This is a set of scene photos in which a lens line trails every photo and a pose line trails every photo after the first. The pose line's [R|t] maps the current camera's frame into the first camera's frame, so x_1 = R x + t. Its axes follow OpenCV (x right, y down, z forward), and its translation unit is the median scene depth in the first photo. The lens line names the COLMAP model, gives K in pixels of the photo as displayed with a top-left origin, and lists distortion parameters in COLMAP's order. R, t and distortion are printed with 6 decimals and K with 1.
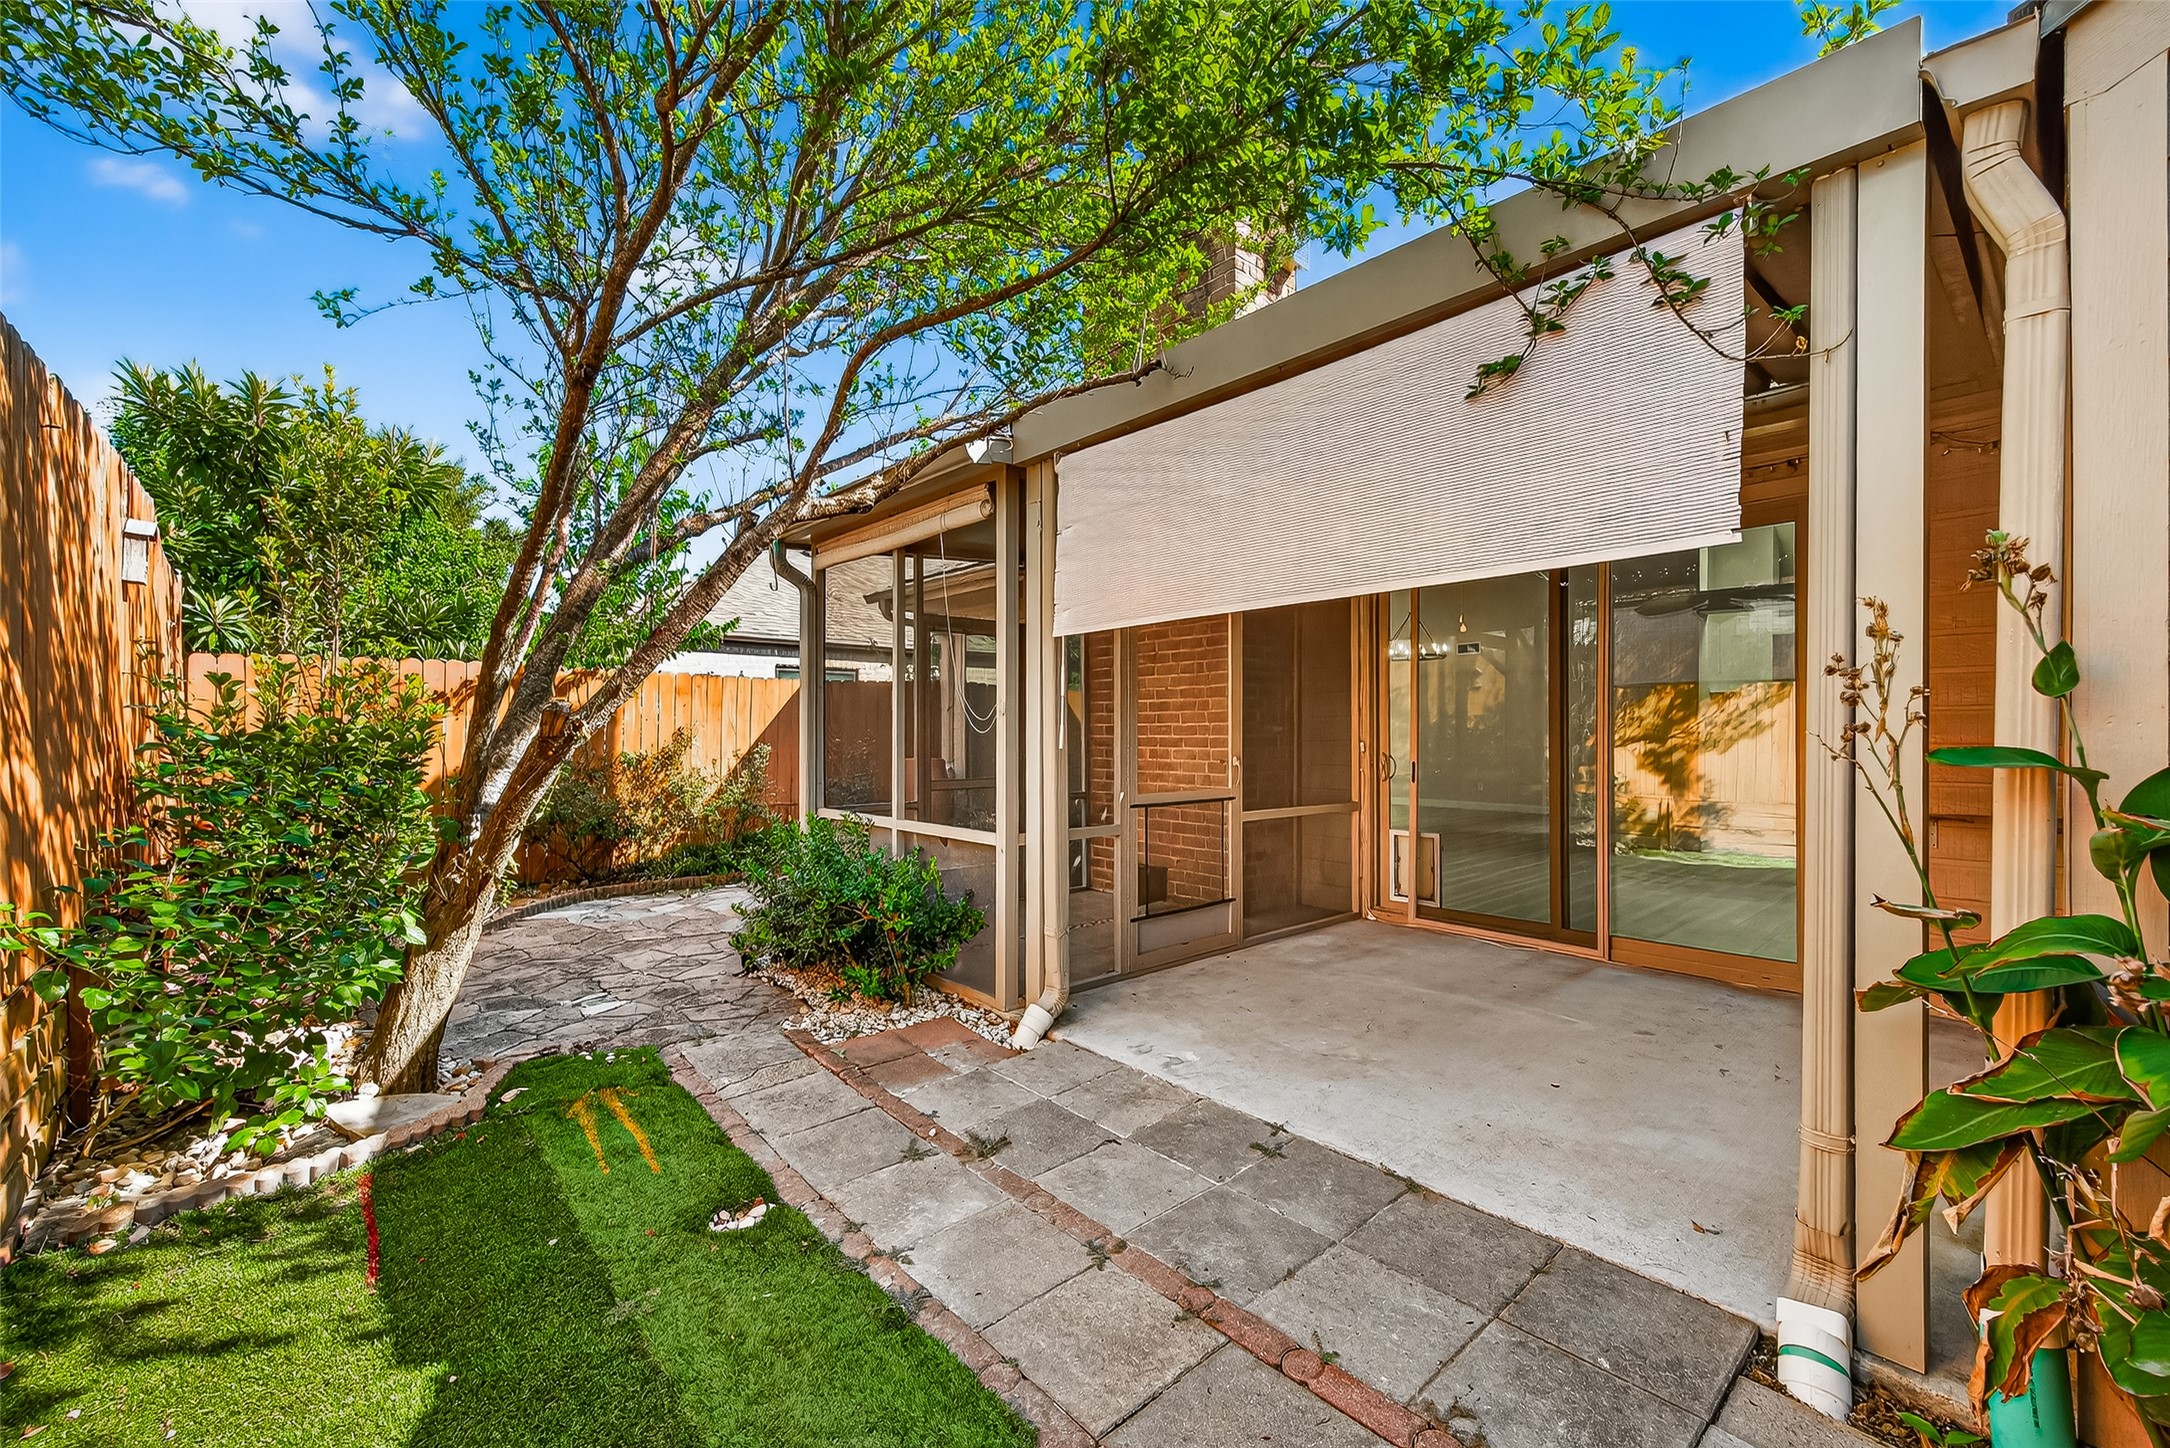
lens RADIAL K [[883.8, 0, 1090.7], [0, 883.8, 737.2], [0, 0, 1]] dist [0.003498, 0.000026]
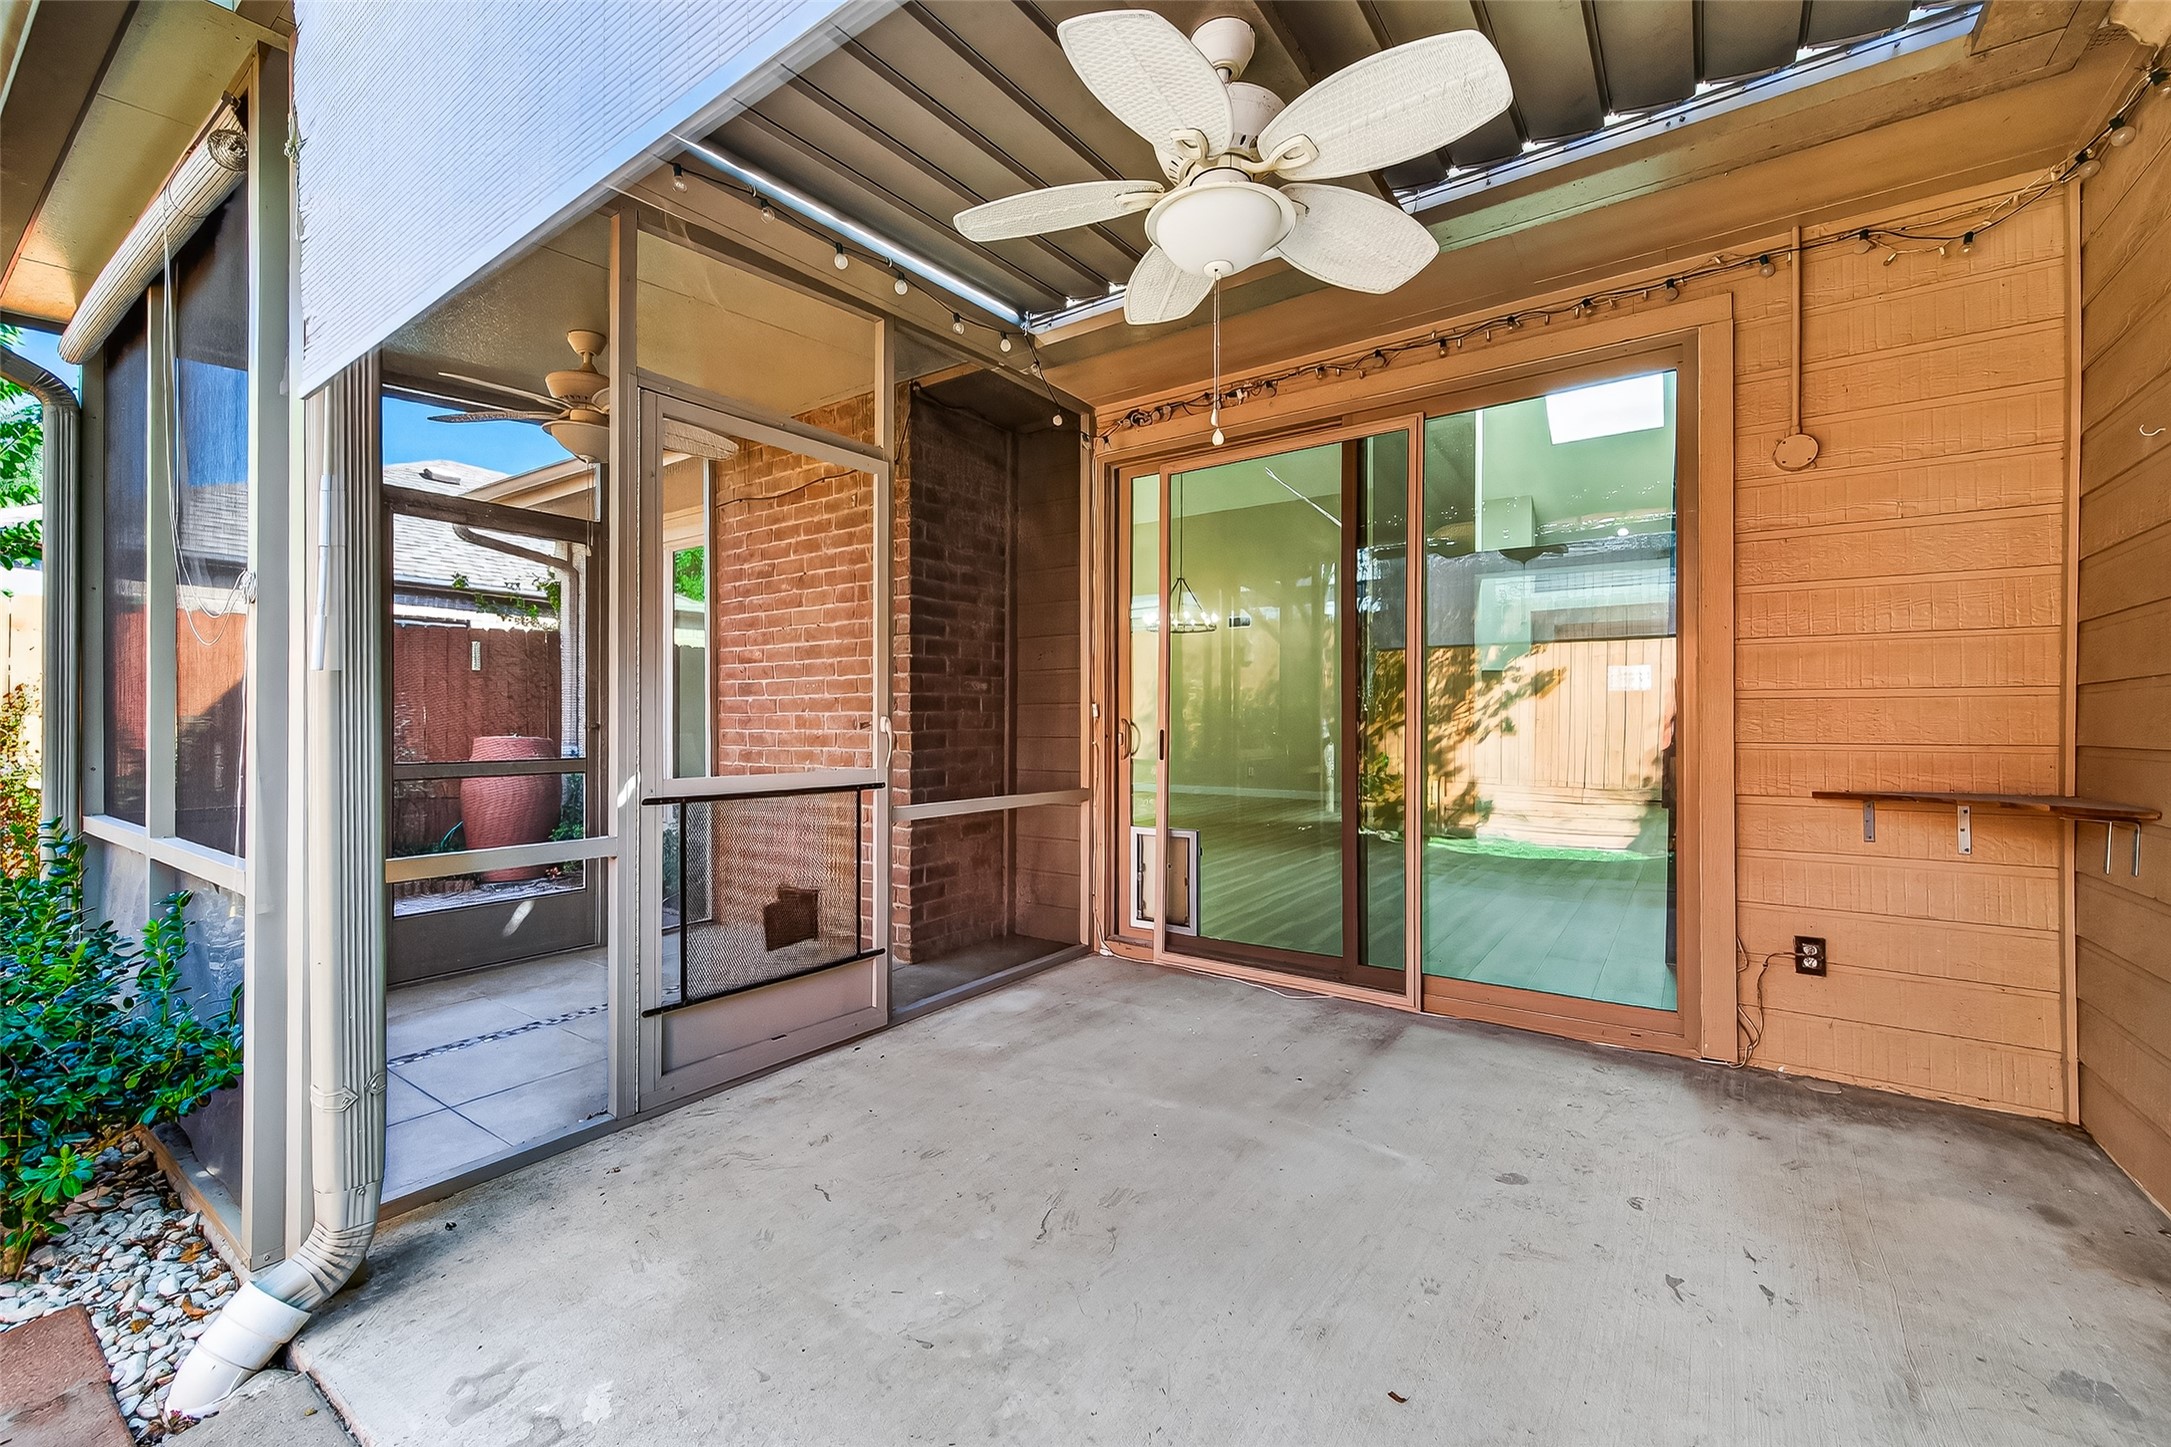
lens RADIAL K [[884.2, 0, 1082.3], [0, 884.2, 720.4], [0, 0, 1]] dist [0.003498, 0.000026]
pose [[0.974689, 0.002164, 0.223555, 0.156444], [-0.000259, 0.999963, -0.008550, 0.027929], [-0.223565, 0.008275, 0.974654, 0.349125]]
